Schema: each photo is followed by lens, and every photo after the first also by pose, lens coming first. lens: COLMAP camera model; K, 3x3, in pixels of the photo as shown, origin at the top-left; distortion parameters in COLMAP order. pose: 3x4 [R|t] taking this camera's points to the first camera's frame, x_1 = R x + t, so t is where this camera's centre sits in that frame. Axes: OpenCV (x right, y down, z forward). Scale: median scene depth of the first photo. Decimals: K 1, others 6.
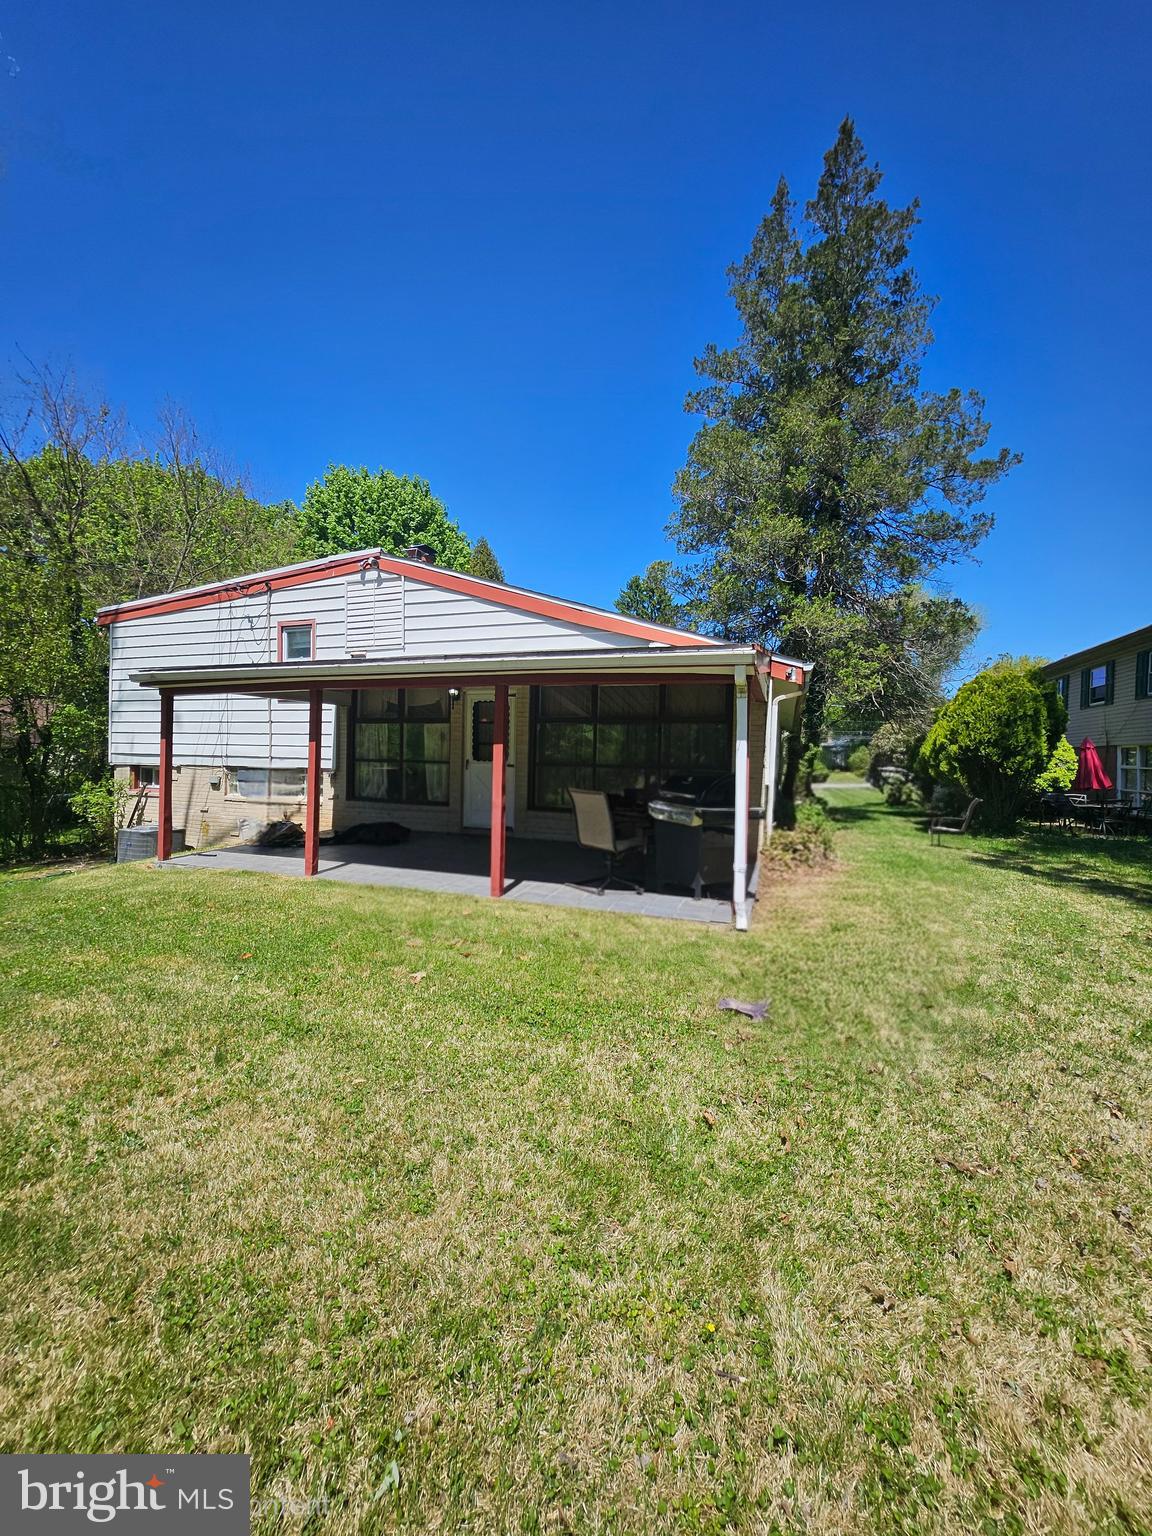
lens RADIAL K [[594.0, 0, 575.5], [0, 594.0, 772.0], [0, 0, 1]] dist [-0.000934, -0.000616]
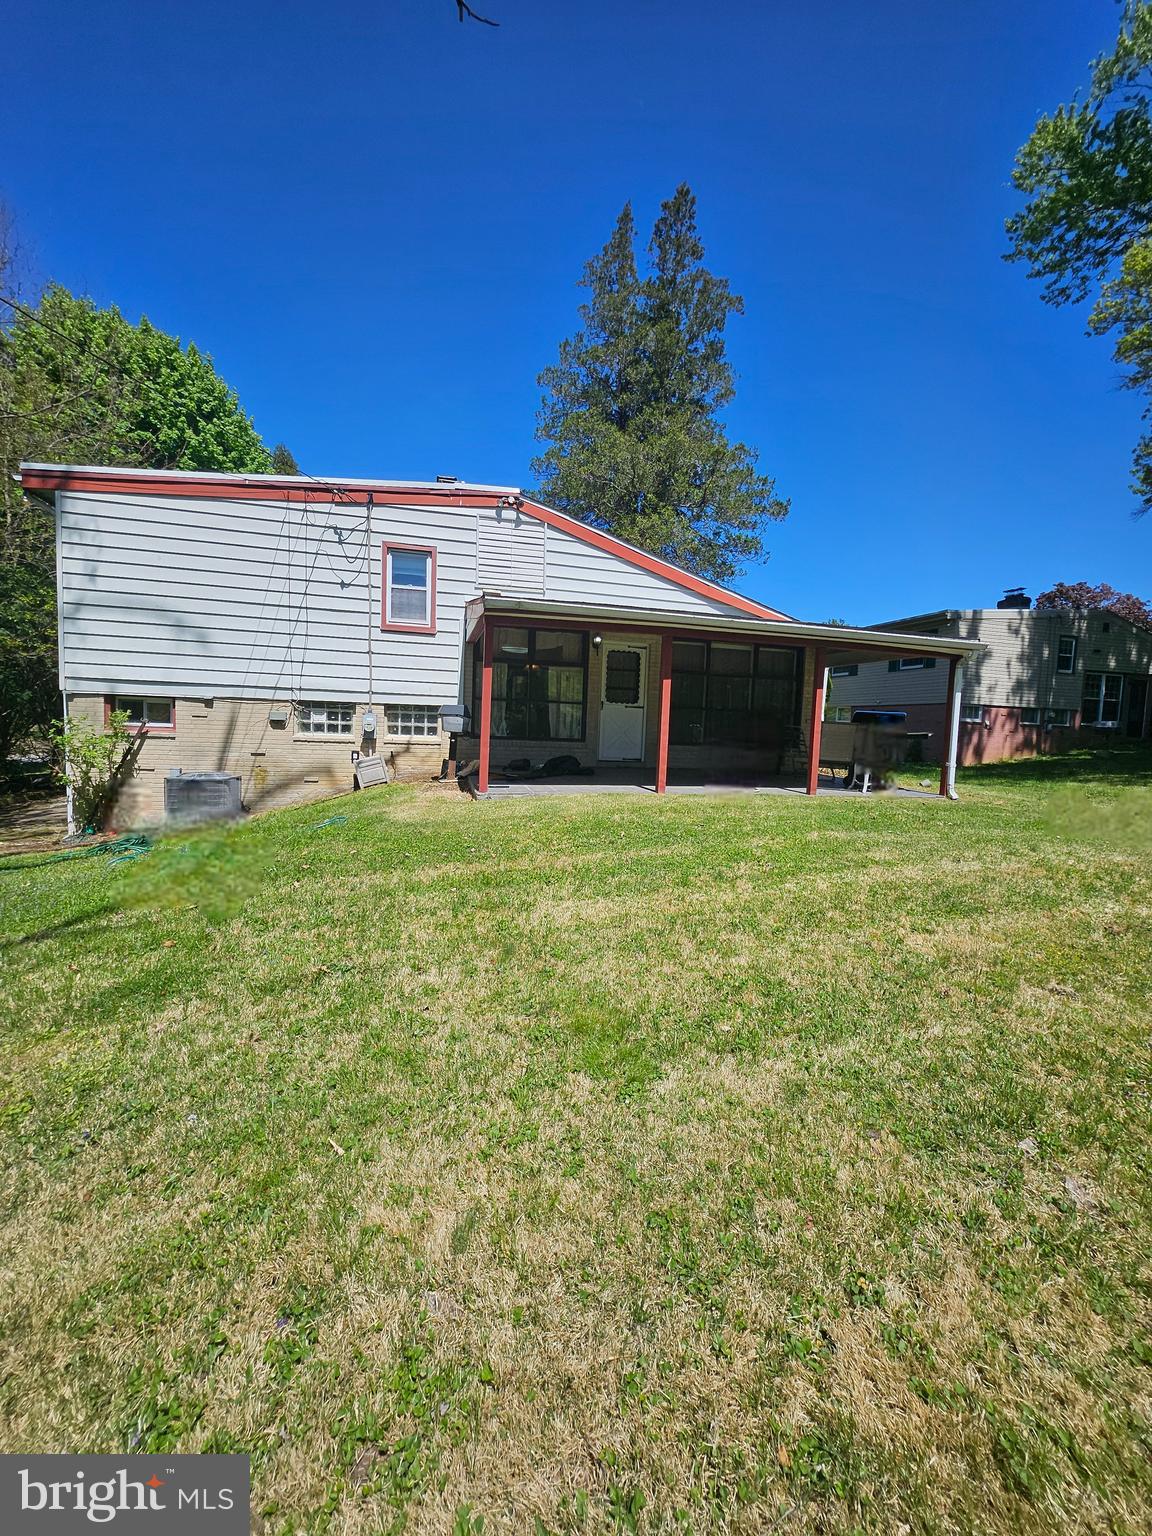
lens RADIAL K [[594.0, 0, 573.4], [0, 594.0, 763.6], [0, 0, 1]] dist [-0.000934, -0.000616]
pose [[0.831660, -0.027290, 0.554614, -0.763678], [-0.009335, 0.997963, 0.063104, 0.024248], [-0.555206, -0.057659, 0.829712, 0.071985]]
